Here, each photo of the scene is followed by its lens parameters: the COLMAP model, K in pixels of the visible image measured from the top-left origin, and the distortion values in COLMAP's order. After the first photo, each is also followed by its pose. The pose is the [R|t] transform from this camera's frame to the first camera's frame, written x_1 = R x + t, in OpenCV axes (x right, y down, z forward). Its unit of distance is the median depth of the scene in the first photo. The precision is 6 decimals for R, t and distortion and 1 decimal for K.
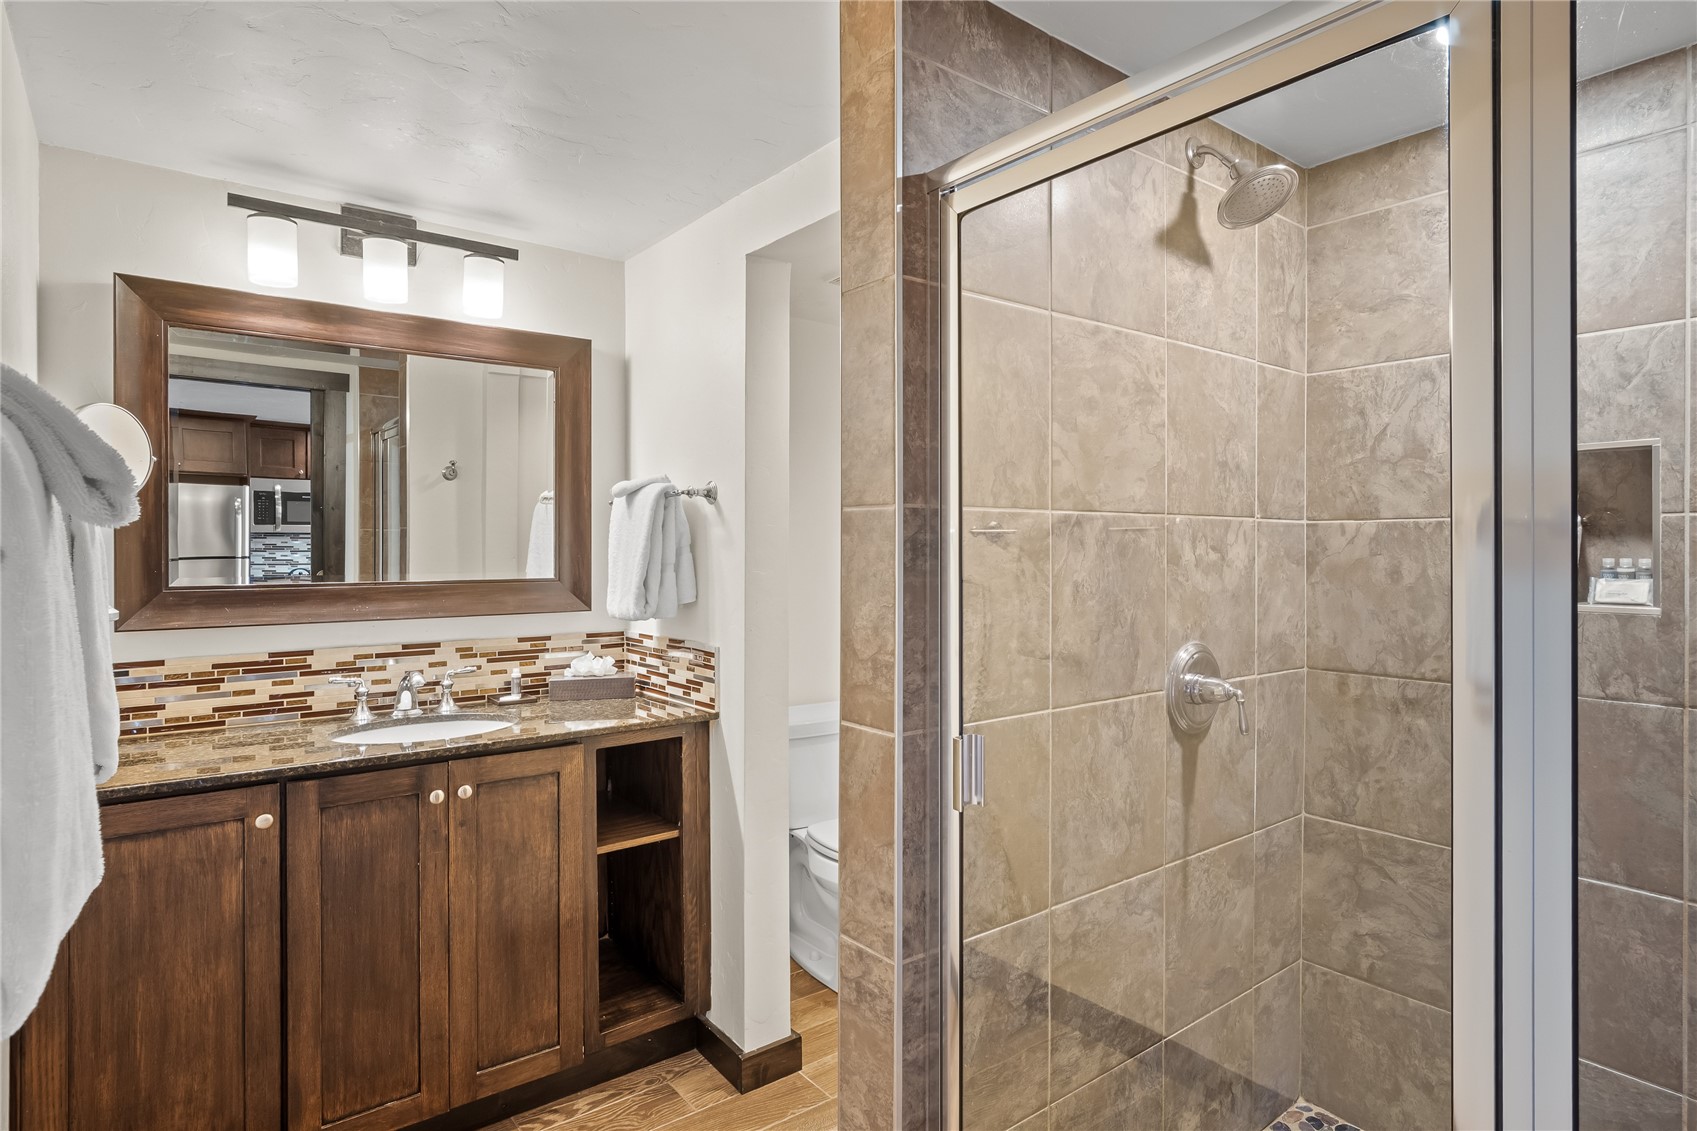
lens RADIAL K [[962.5, 0, 845.2], [0, 962.5, 535.7], [0, 0, 1]] dist [-0.005207, 0.001799]
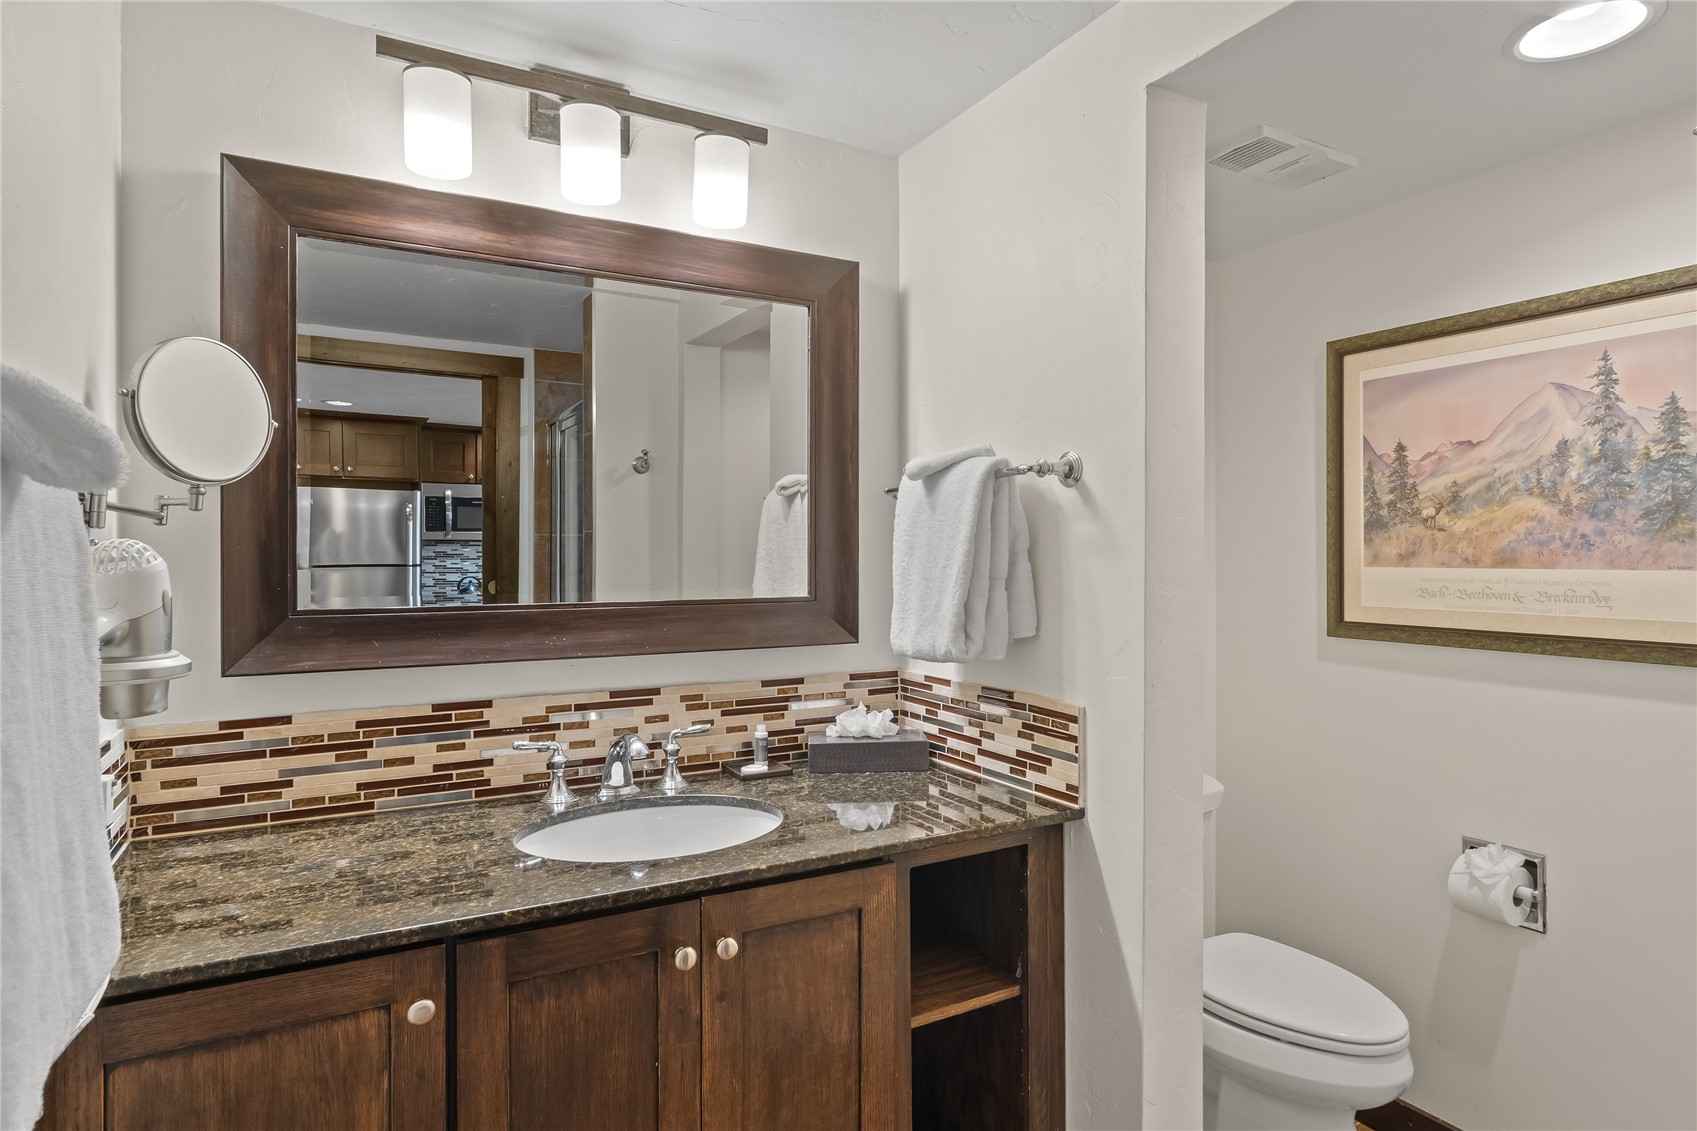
lens RADIAL K [[929.0, 0, 849.3], [0, 929.0, 537.7], [0, 0, 1]] dist [-0.015185, 0.008201]
pose [[0.992077, -0.003134, -0.125594, -0.216696], [0.002301, 0.999974, -0.006776, 0.005805], [0.125612, 0.006434, 0.992059, 0.373576]]
